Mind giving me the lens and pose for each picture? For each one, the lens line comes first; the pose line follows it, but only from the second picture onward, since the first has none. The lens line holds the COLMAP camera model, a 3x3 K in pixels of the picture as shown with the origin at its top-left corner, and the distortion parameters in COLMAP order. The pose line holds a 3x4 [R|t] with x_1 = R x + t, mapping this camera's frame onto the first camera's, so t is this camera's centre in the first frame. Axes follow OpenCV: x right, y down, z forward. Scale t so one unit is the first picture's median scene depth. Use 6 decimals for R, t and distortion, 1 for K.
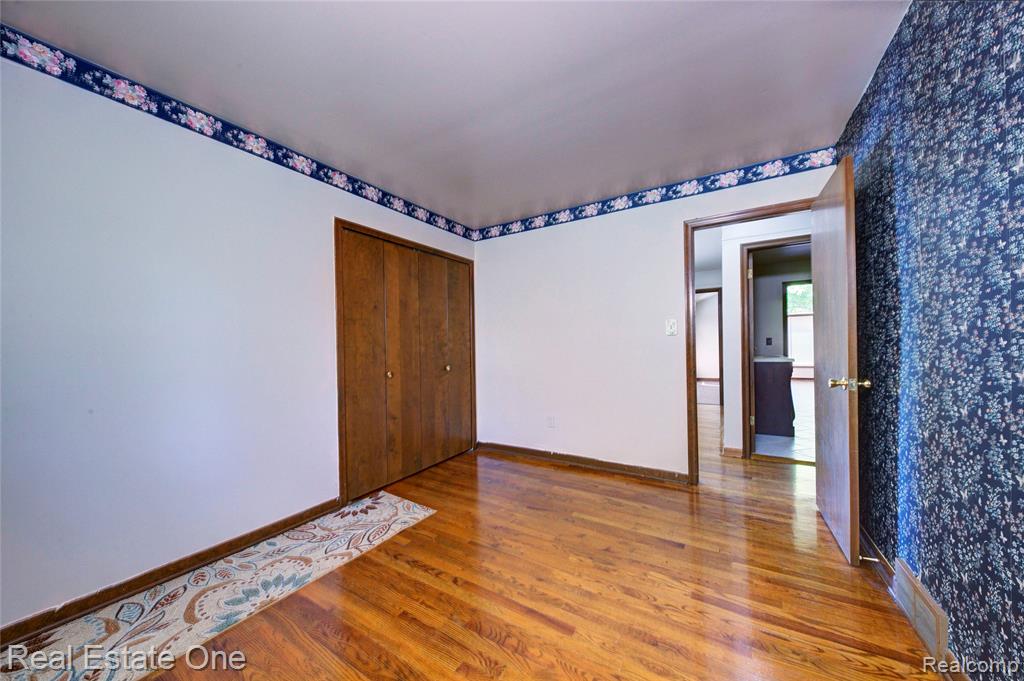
lens RADIAL K [[352.3, 0, 510.5], [0, 352.3, 346.9], [0, 0, 1]] dist [-0.000517, -0.000052]
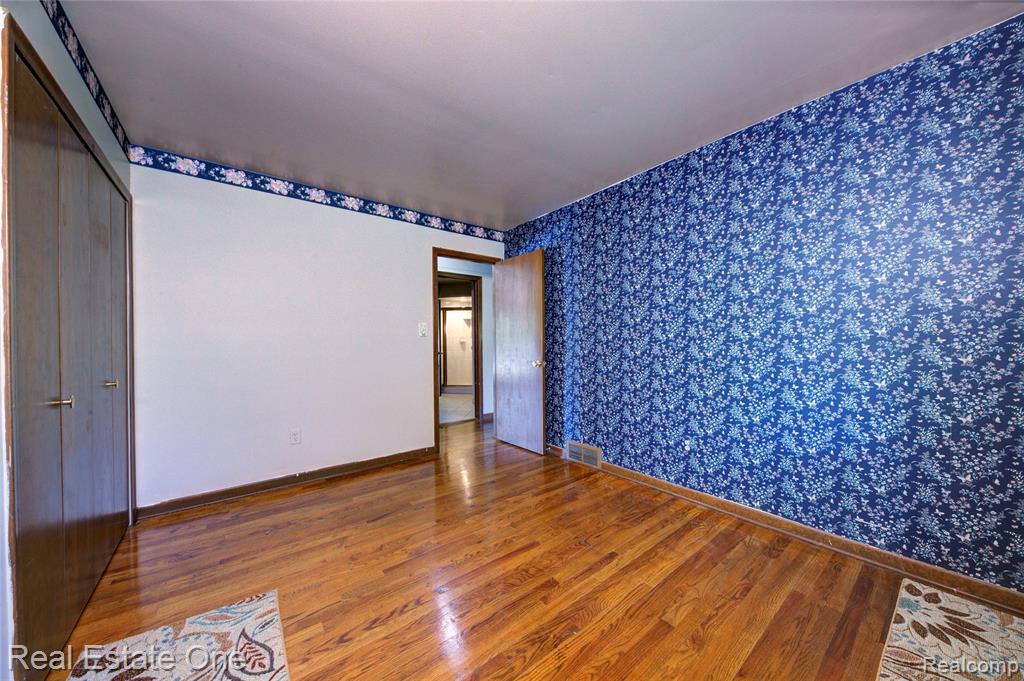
lens RADIAL K [[352.3, 0, 510.5], [0, 352.3, 346.9], [0, 0, 1]] dist [-0.000517, -0.000052]
pose [[0.334443, 0.009677, 0.942366, -0.522744], [0.014375, 0.999779, -0.015368, 0.024444], [-0.942306, 0.018686, 0.334230, 0.274784]]
